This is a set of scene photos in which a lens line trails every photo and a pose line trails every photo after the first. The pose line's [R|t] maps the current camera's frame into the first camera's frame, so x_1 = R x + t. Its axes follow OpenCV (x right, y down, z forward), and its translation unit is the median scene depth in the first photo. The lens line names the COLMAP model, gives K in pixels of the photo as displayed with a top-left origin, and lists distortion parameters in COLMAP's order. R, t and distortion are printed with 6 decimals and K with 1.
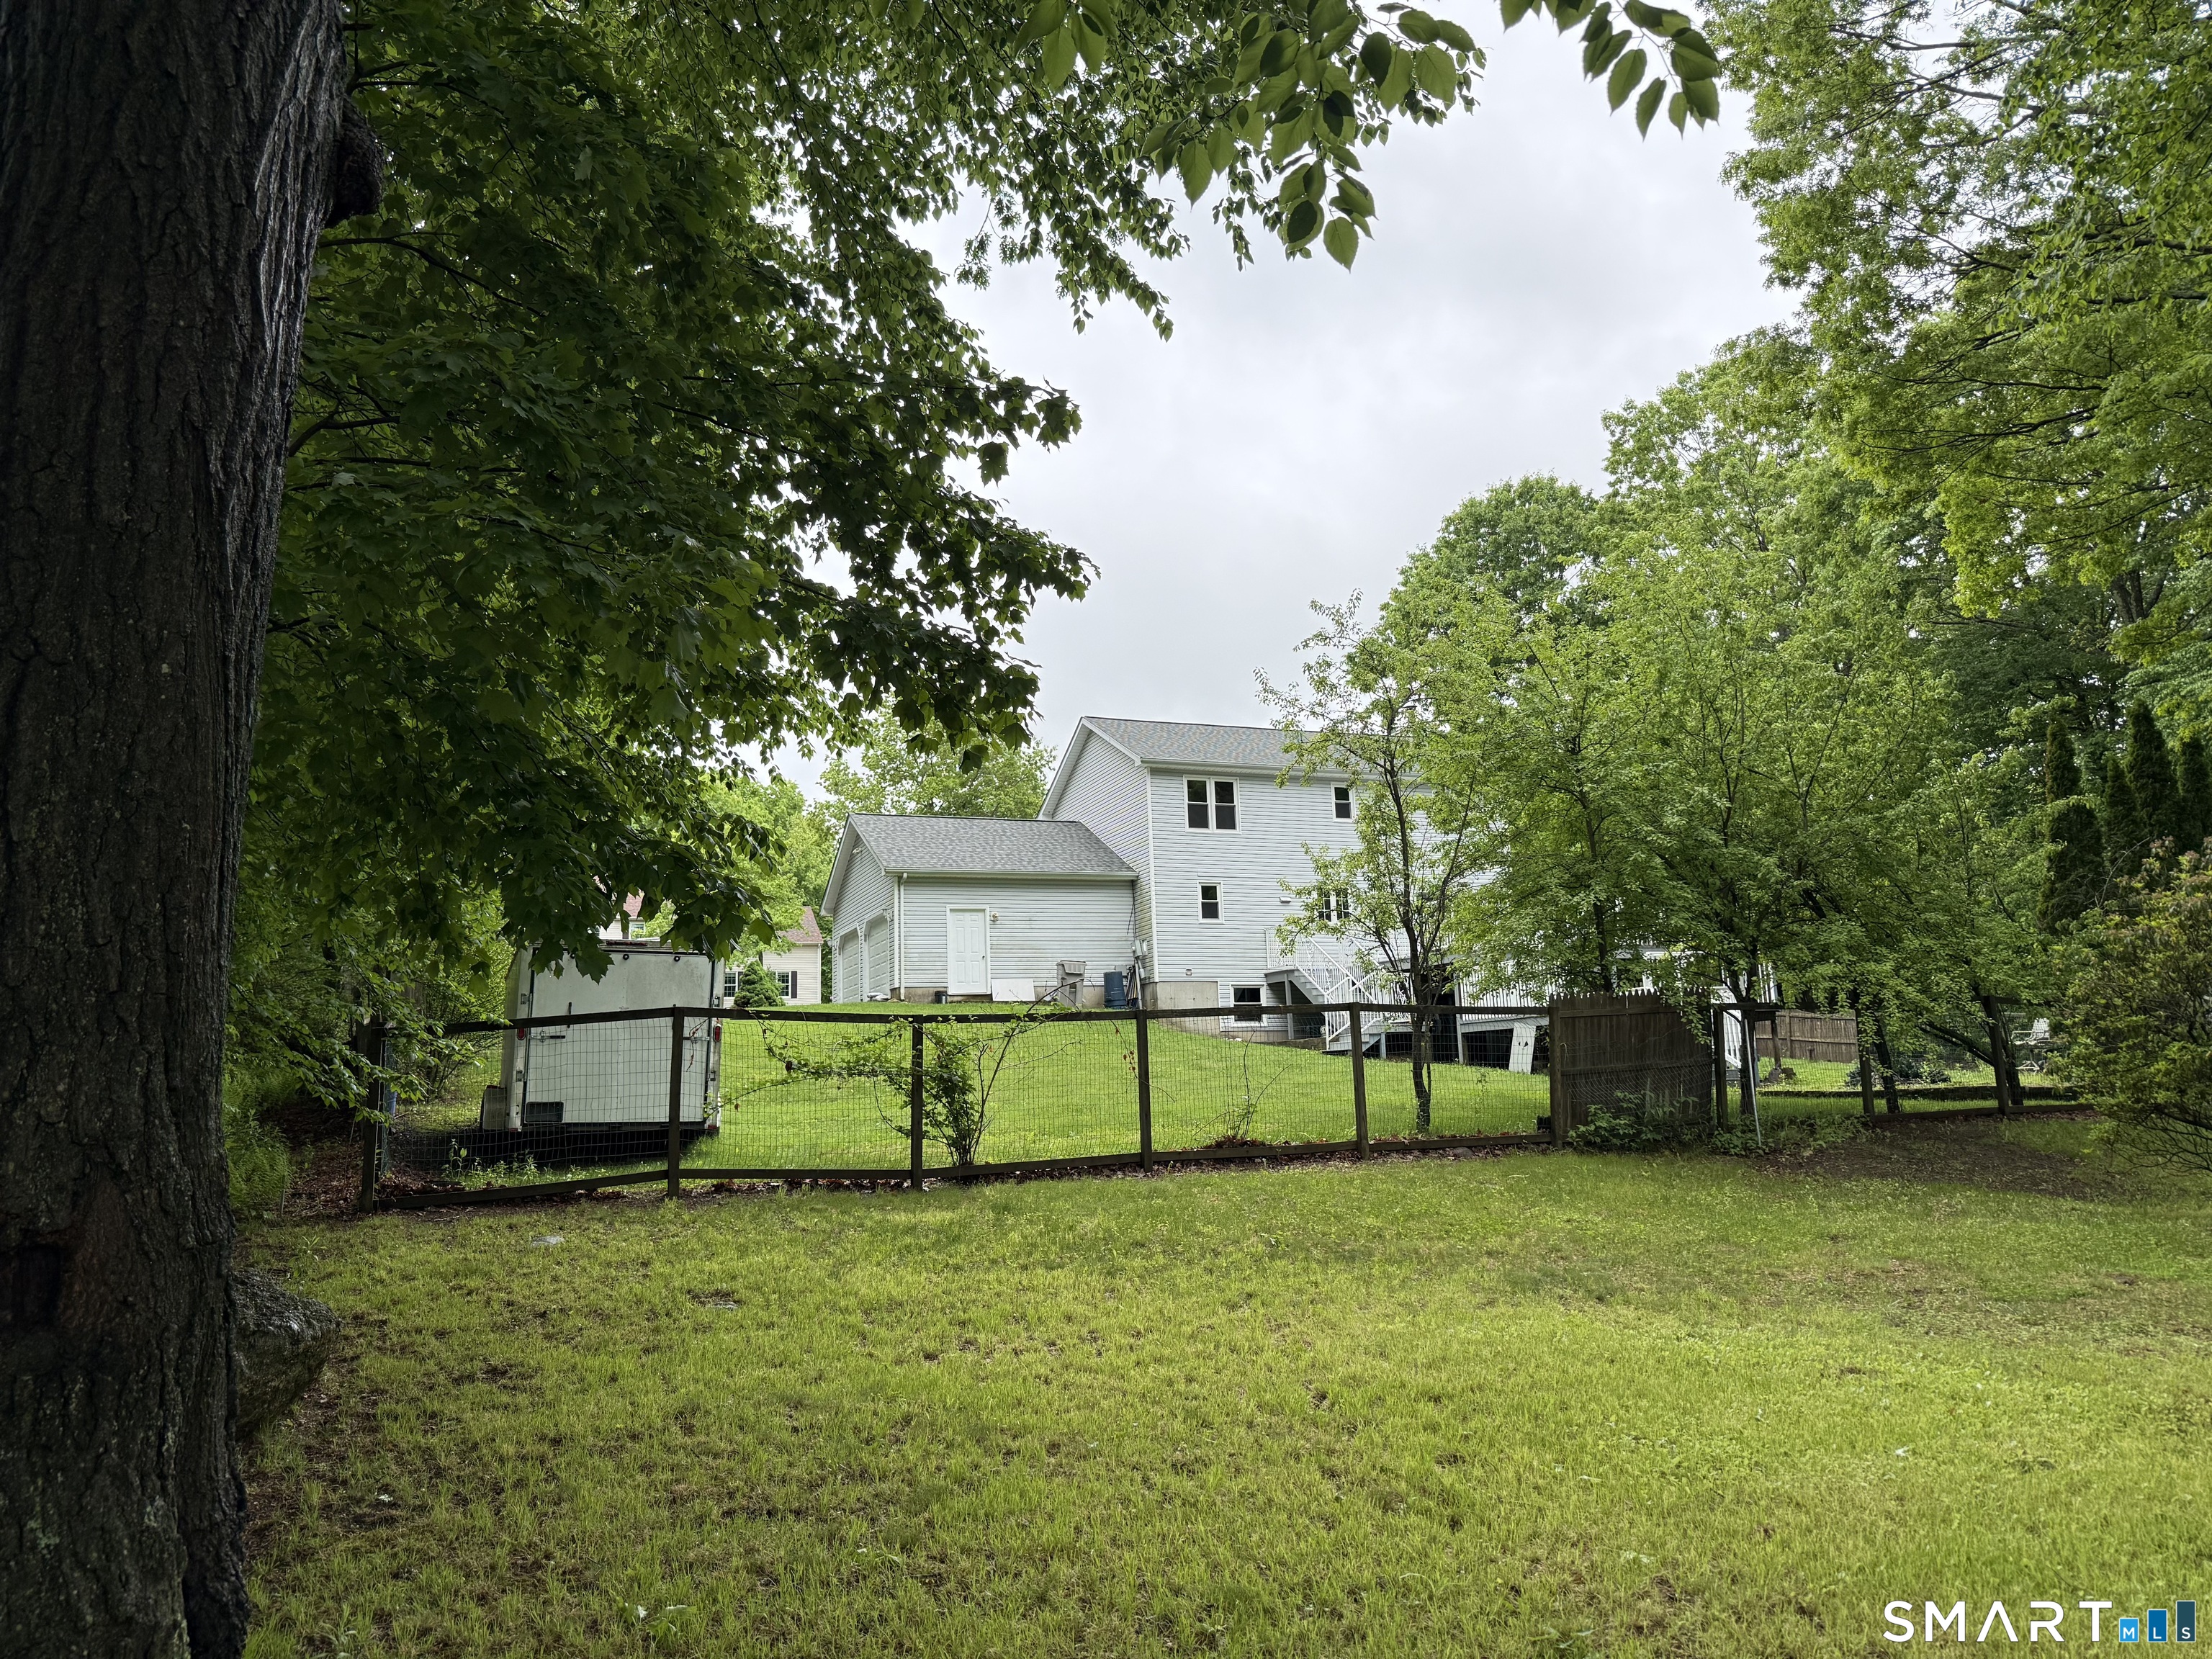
lens RADIAL K [[1543.1, 0, 1106.0], [0, 1543.1, 829.5], [0, 0, 1]] dist [0.023572, -0.000423]
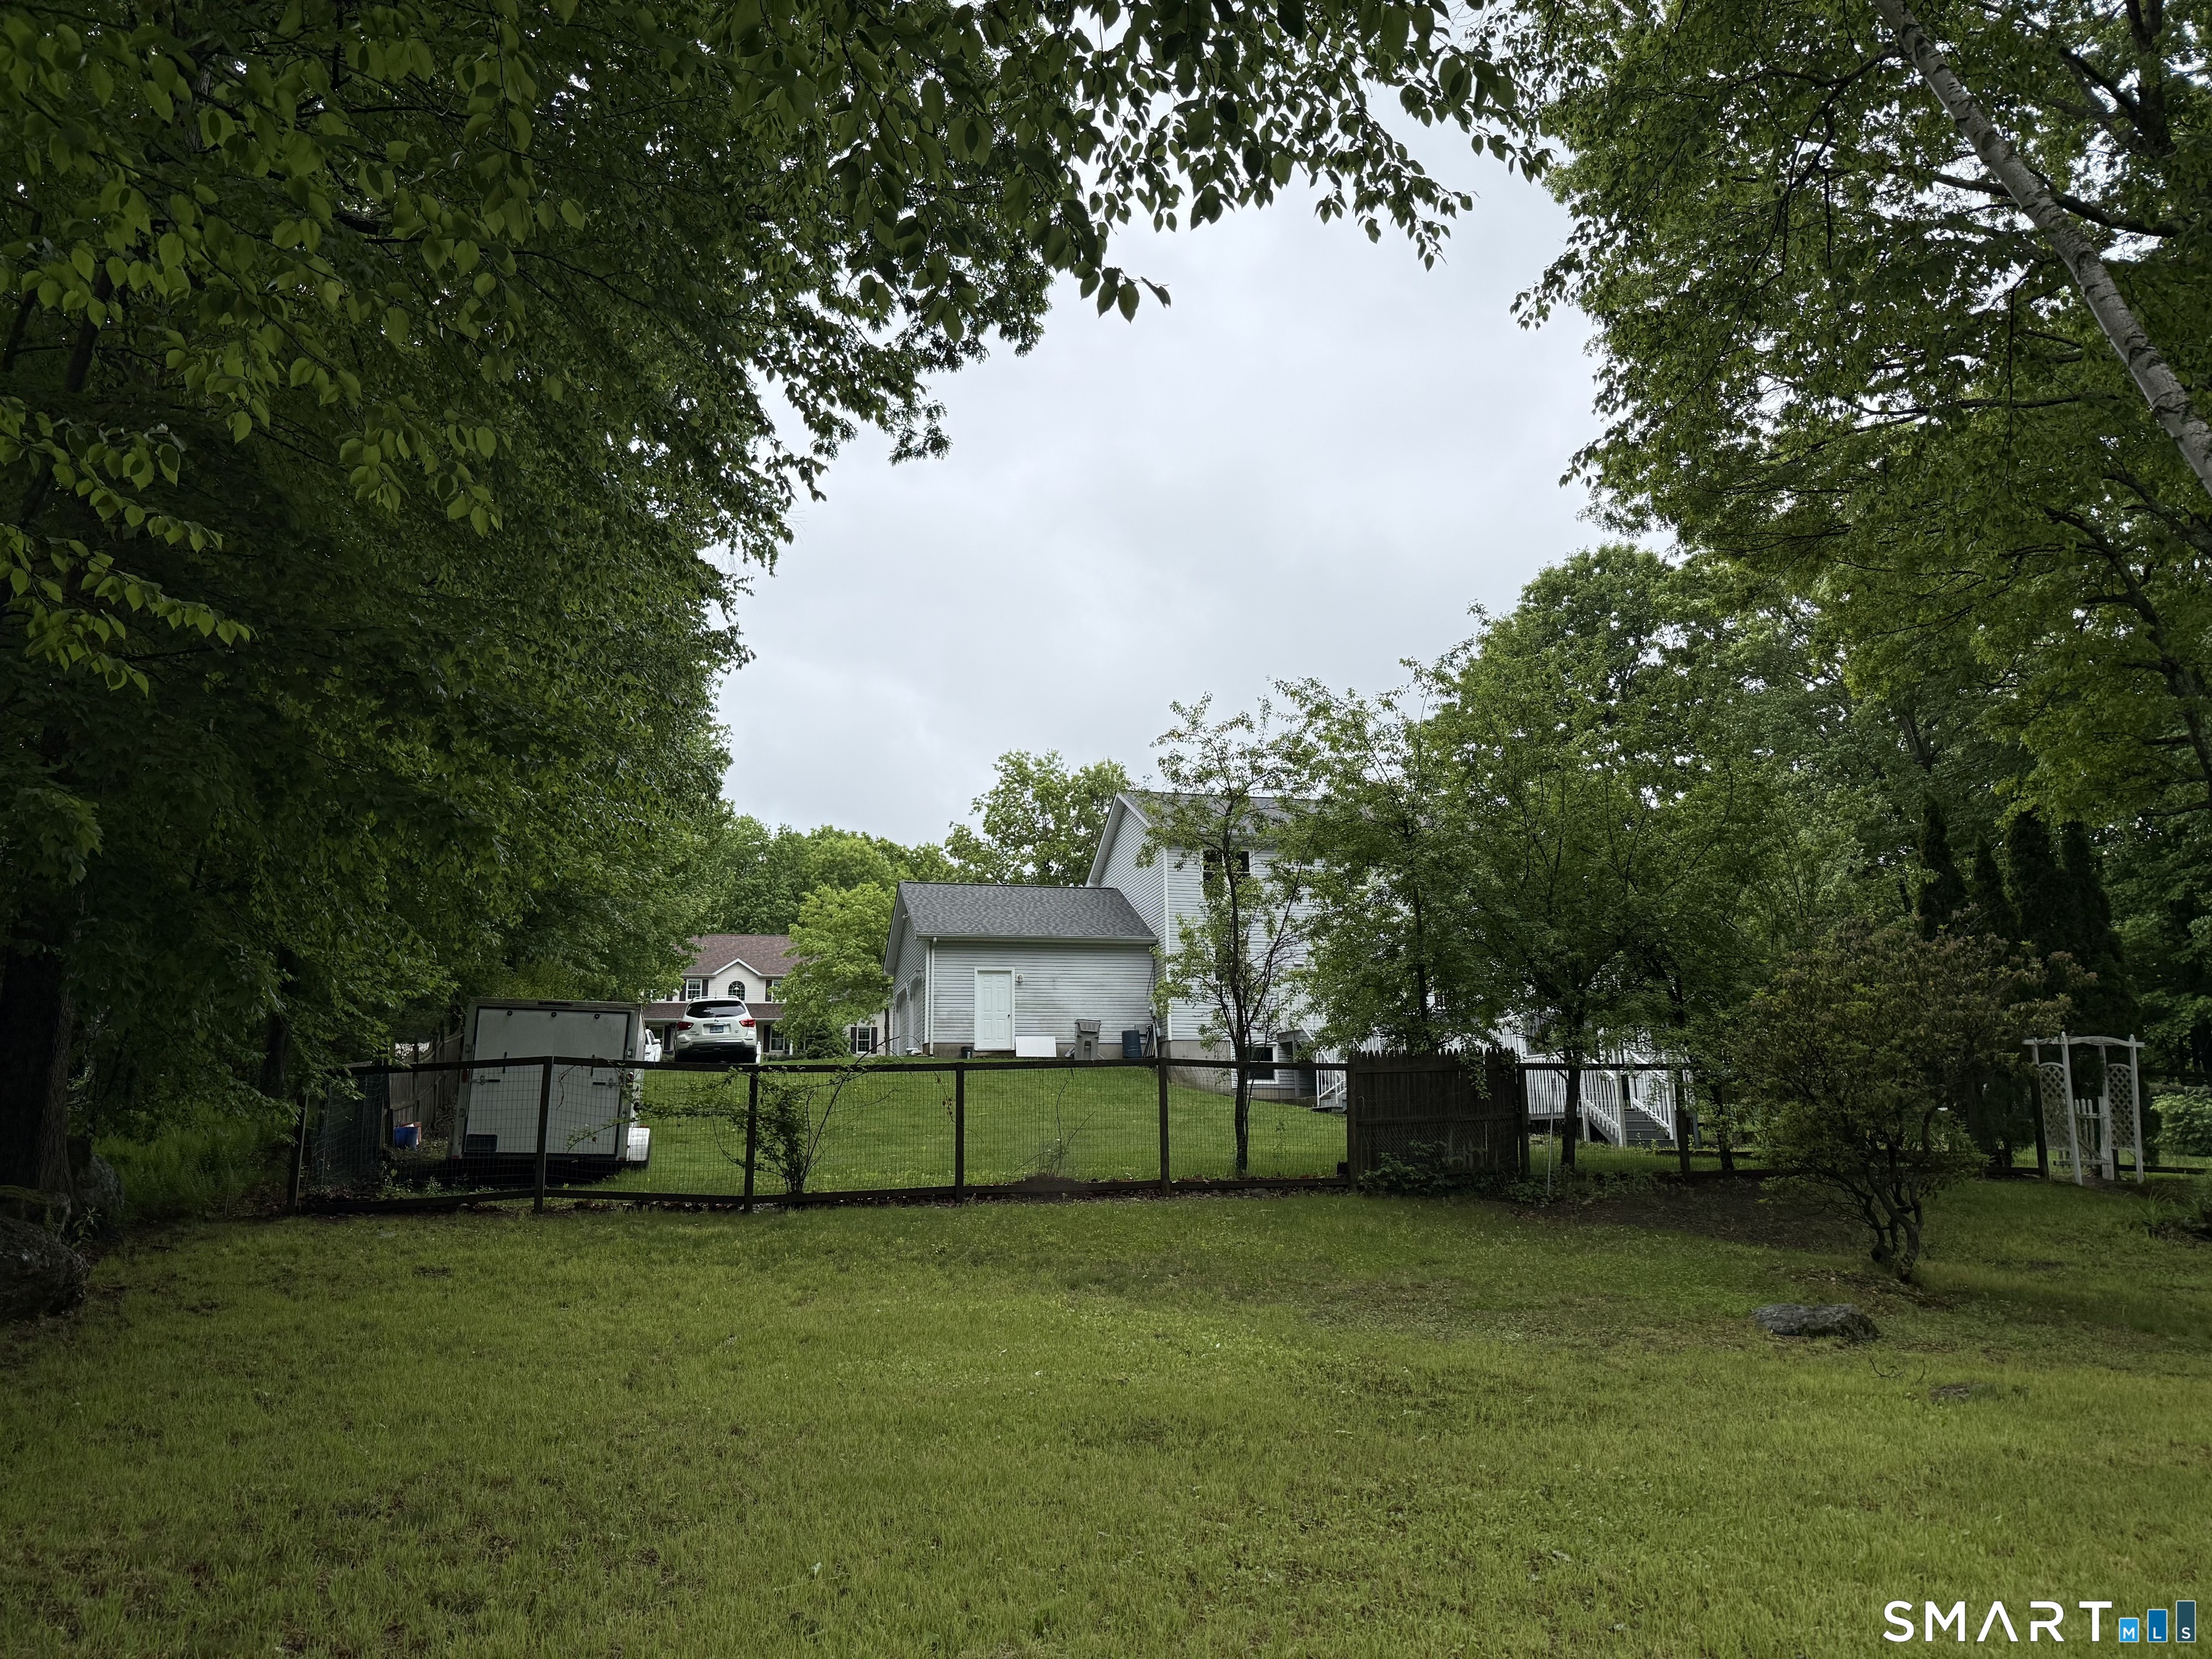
lens RADIAL K [[1531.5, 0, 1106.0], [0, 1531.5, 829.5], [0, 0, 1]] dist [0.001783, -0.000493]
pose [[0.993820, -0.007625, -0.110745, 0.212406], [0.003390, 0.999258, -0.038372, -0.012174], [0.110956, 0.037759, 0.993108, -0.116943]]
